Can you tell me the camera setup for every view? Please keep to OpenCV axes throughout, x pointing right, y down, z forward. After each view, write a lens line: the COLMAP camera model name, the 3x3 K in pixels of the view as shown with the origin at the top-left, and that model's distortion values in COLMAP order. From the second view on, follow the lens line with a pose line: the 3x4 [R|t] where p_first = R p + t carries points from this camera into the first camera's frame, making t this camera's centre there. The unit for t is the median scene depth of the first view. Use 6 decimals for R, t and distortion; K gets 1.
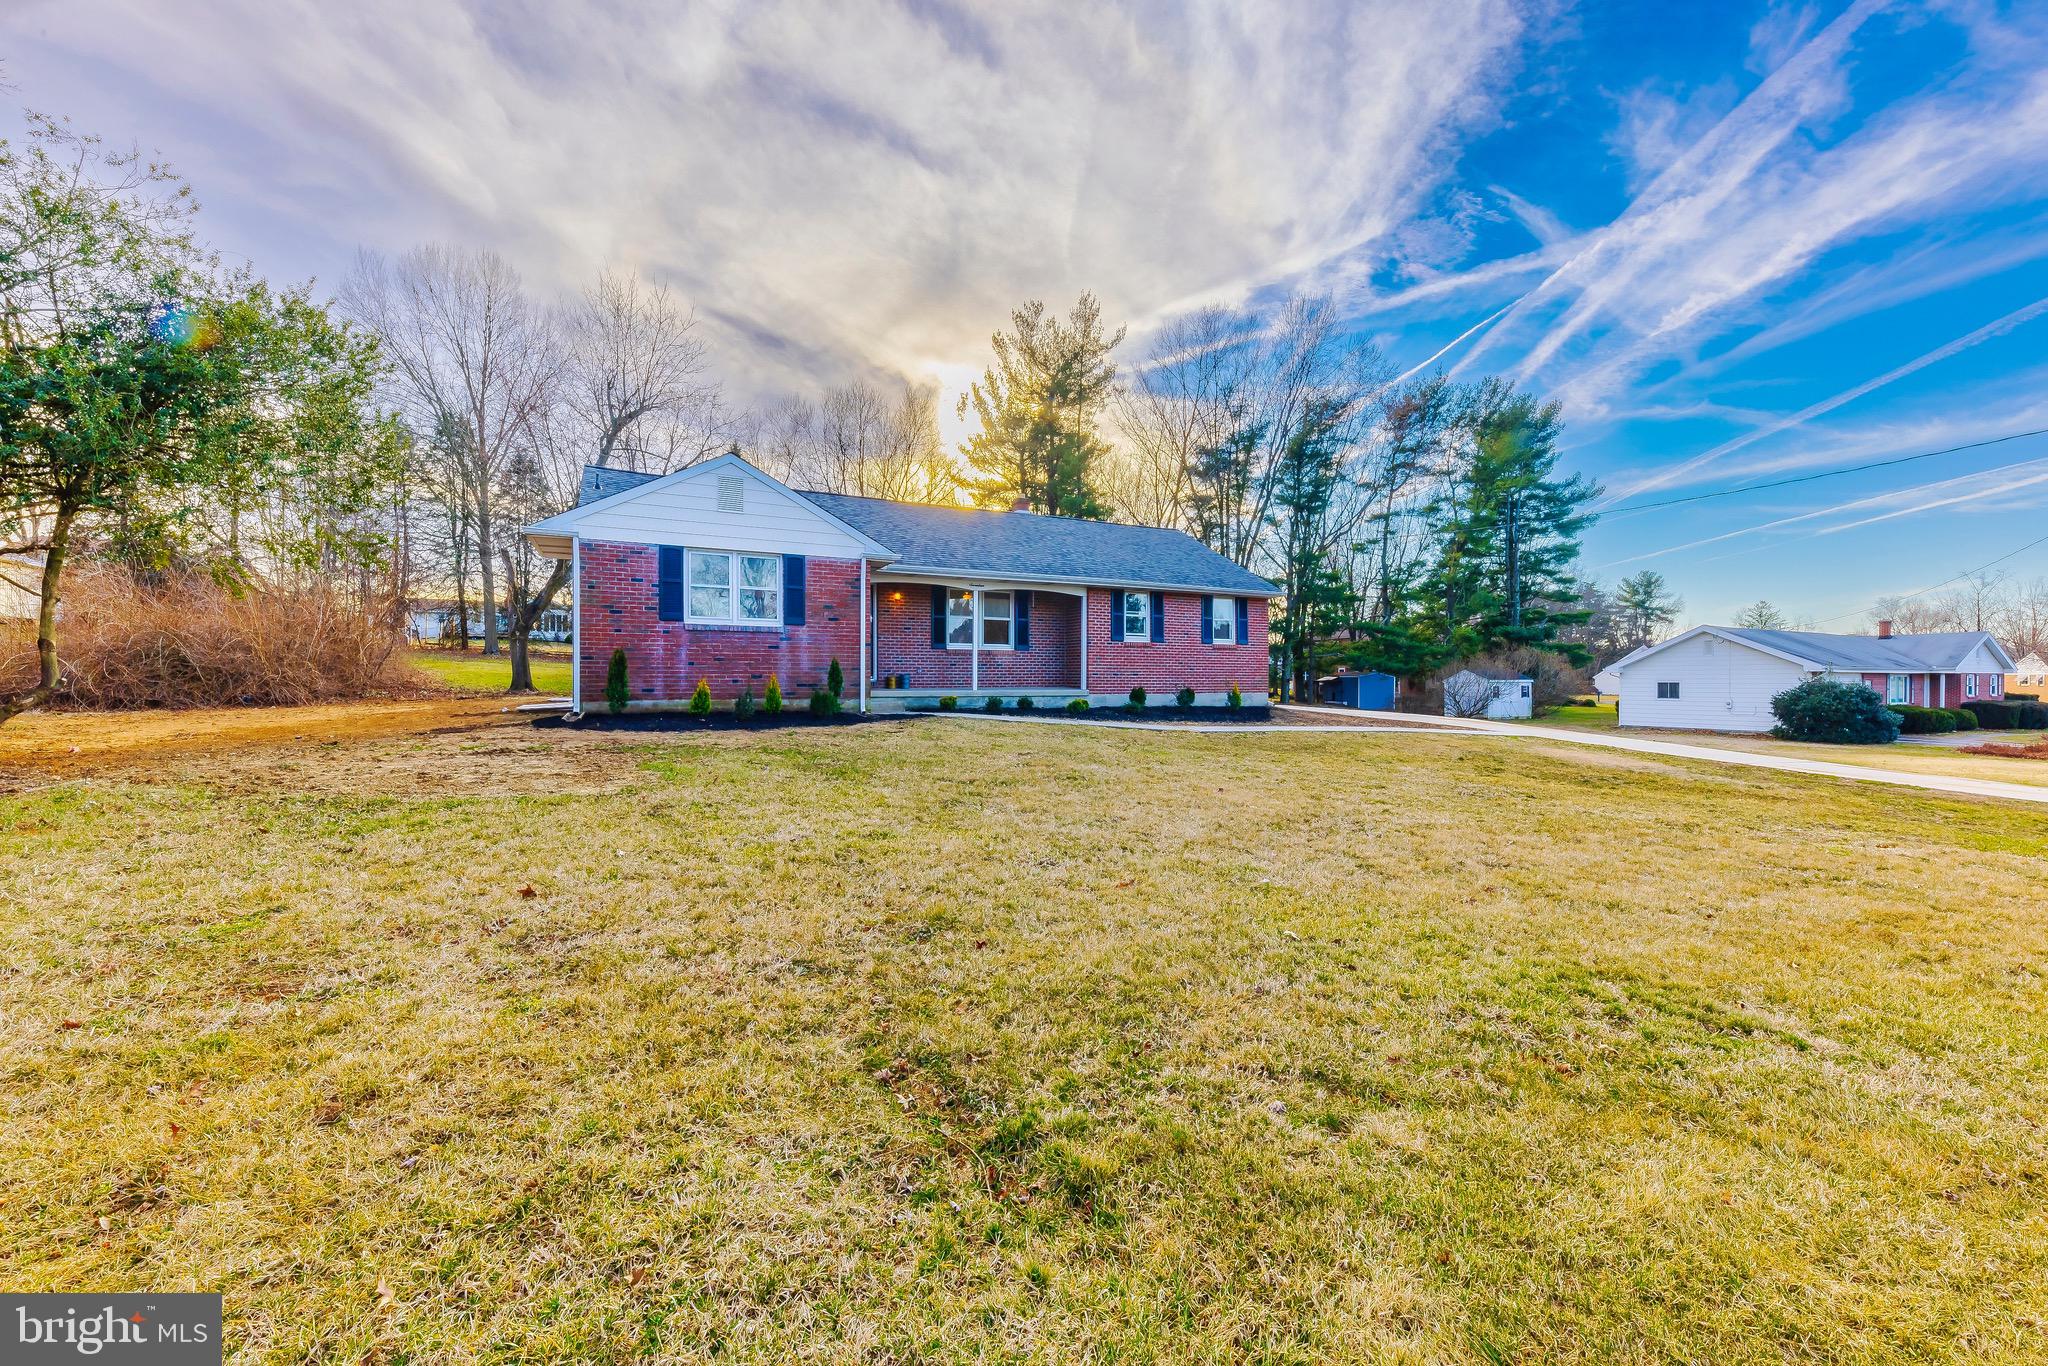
lens RADIAL K [[828.7, 0, 1023.9], [0, 828.7, 700.2], [0, 0, 1]] dist [0.000671, 0.000069]
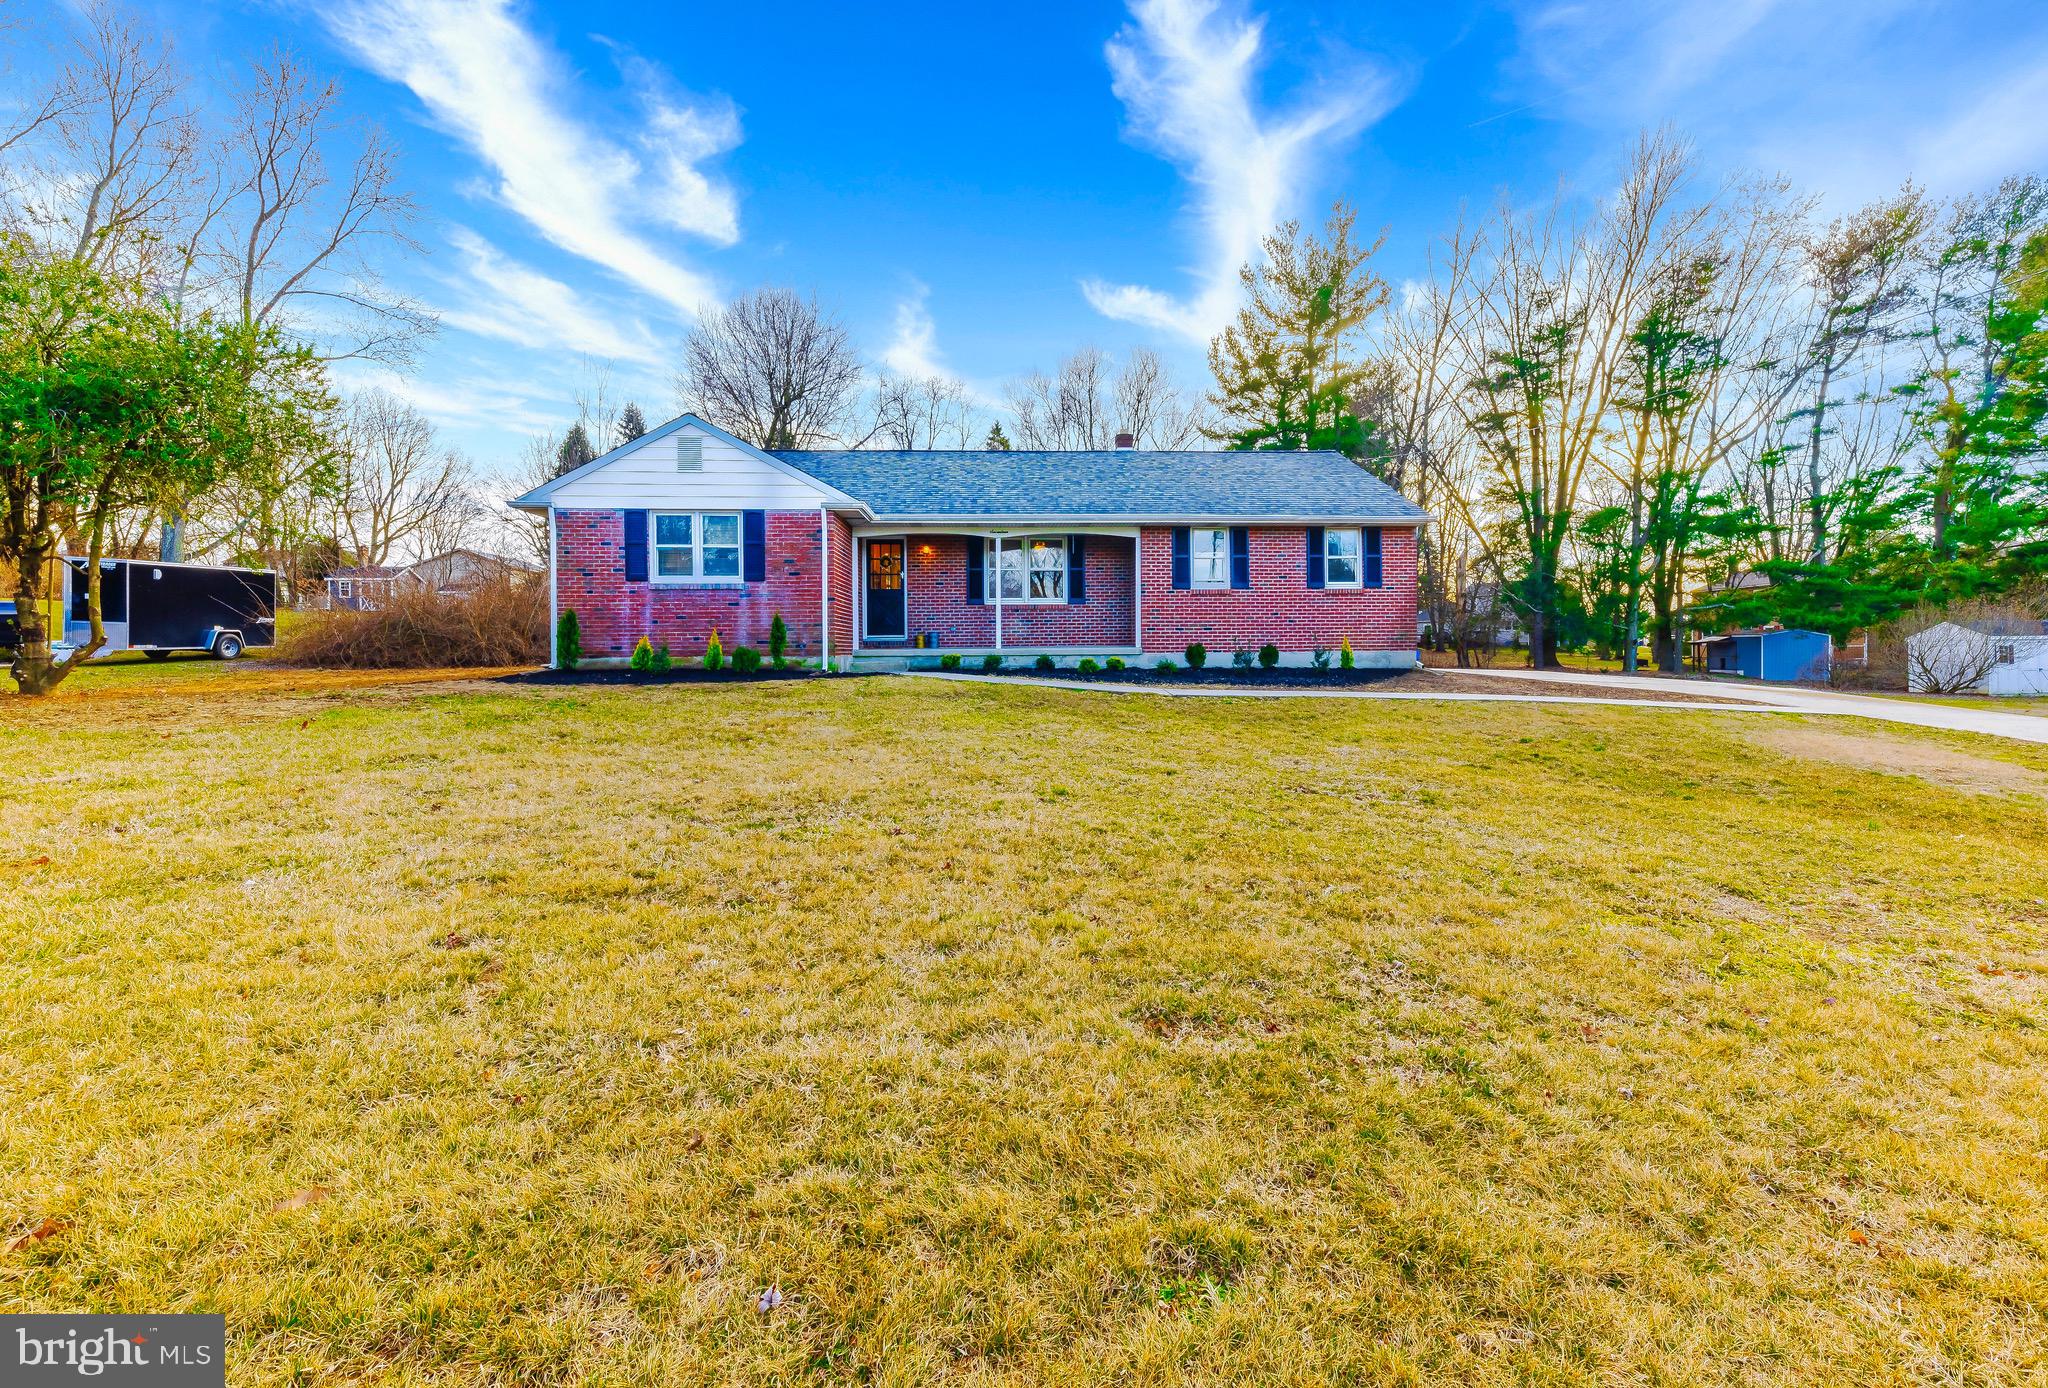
lens RADIAL K [[816.0, 0, 1017.3], [0, 816.0, 674.0], [0, 0, 1]] dist [0.003230, -0.000983]
pose [[0.904198, 0.004021, -0.427095, 0.315746], [-0.002535, 0.999989, 0.004047, 0.011124], [0.427106, -0.002576, 0.904198, 0.193949]]
